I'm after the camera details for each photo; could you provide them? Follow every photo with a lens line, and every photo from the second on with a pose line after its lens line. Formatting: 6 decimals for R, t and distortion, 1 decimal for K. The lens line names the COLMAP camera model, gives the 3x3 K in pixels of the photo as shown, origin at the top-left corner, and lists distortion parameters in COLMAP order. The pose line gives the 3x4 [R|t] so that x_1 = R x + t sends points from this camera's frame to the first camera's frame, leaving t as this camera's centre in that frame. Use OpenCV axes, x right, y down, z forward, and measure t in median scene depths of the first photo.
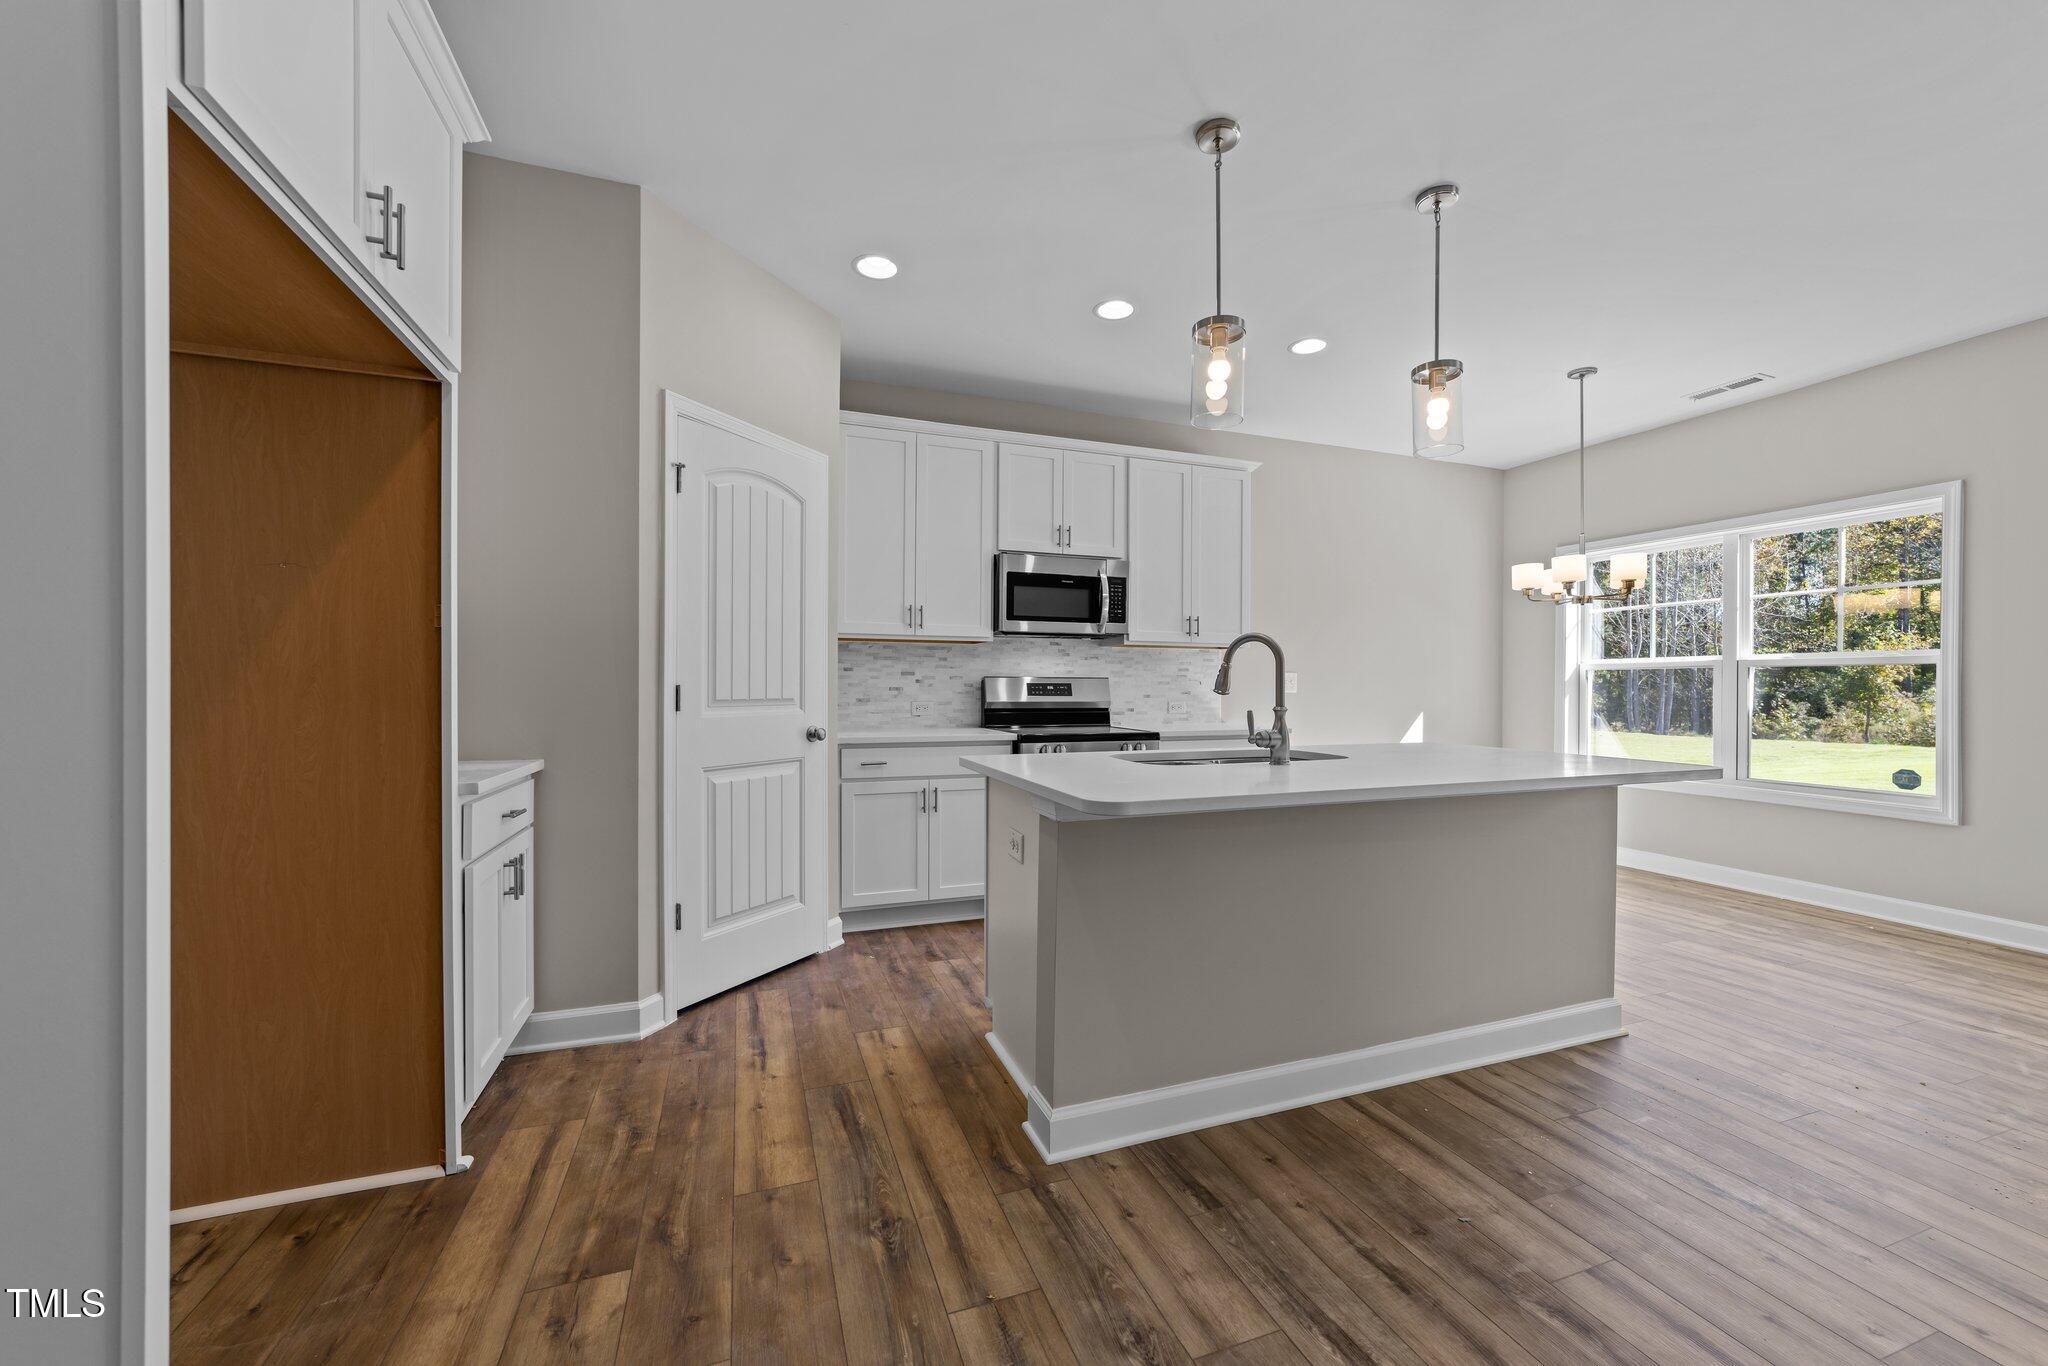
lens RADIAL K [[785.4, 0, 1026.6], [0, 785.4, 684.5], [0, 0, 1]] dist [-0.009487, -0.000054]
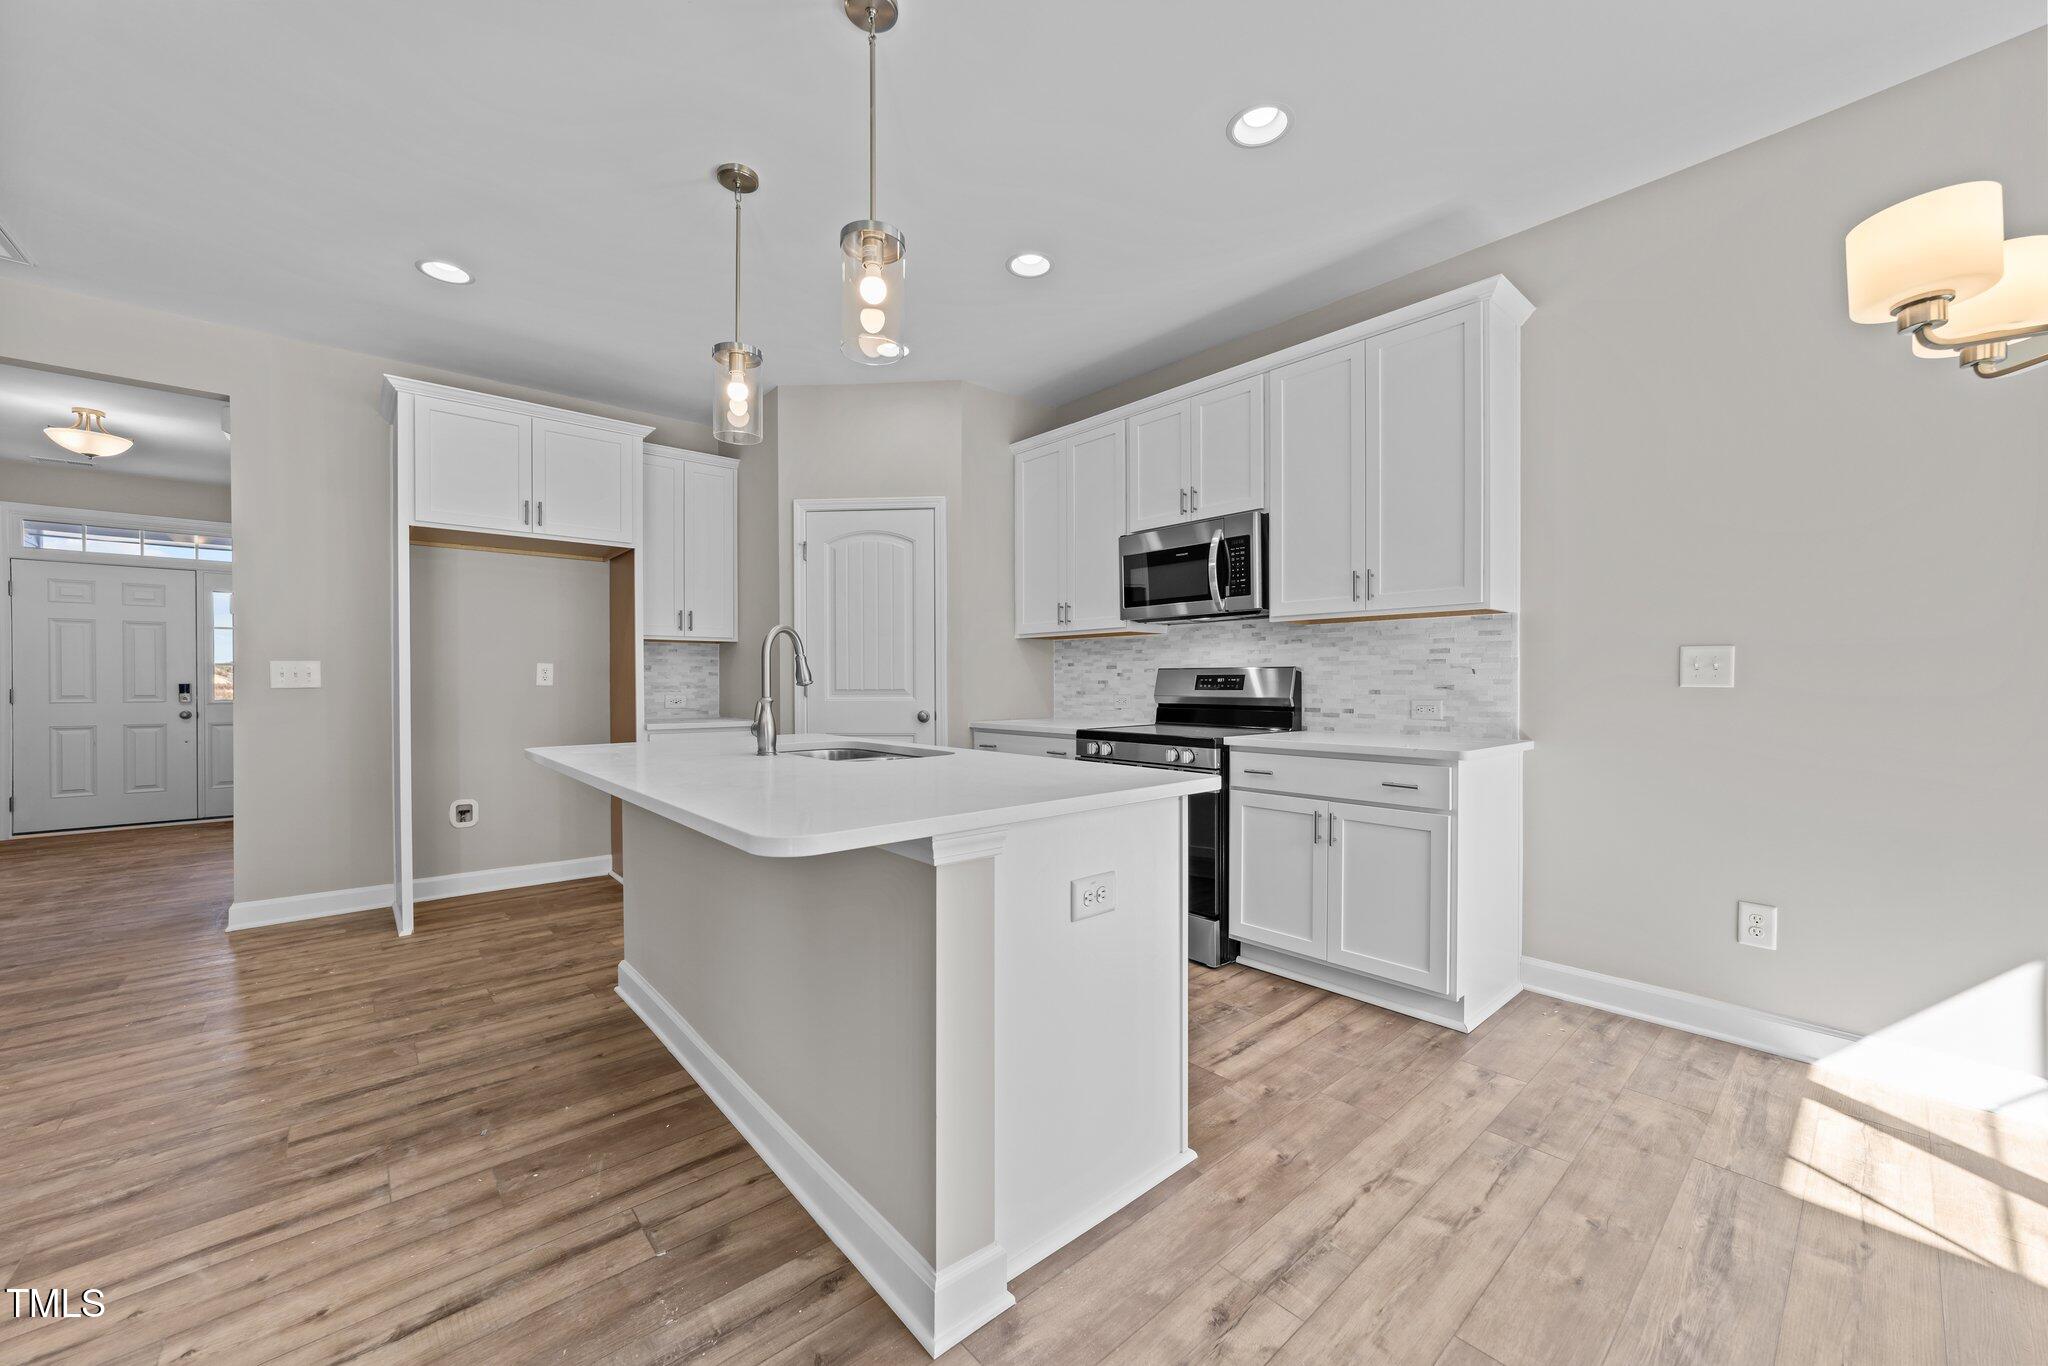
lens RADIAL K [[785.4, 0, 1026.6], [0, 785.4, 684.5], [0, 0, 1]] dist [-0.009487, -0.000054]
pose [[0.354138, -0.000507, -0.935193, 1.032680], [0.005714, 0.999982, 0.001622, 0.008590], [0.935176, -0.005918, 0.354134, 0.717567]]
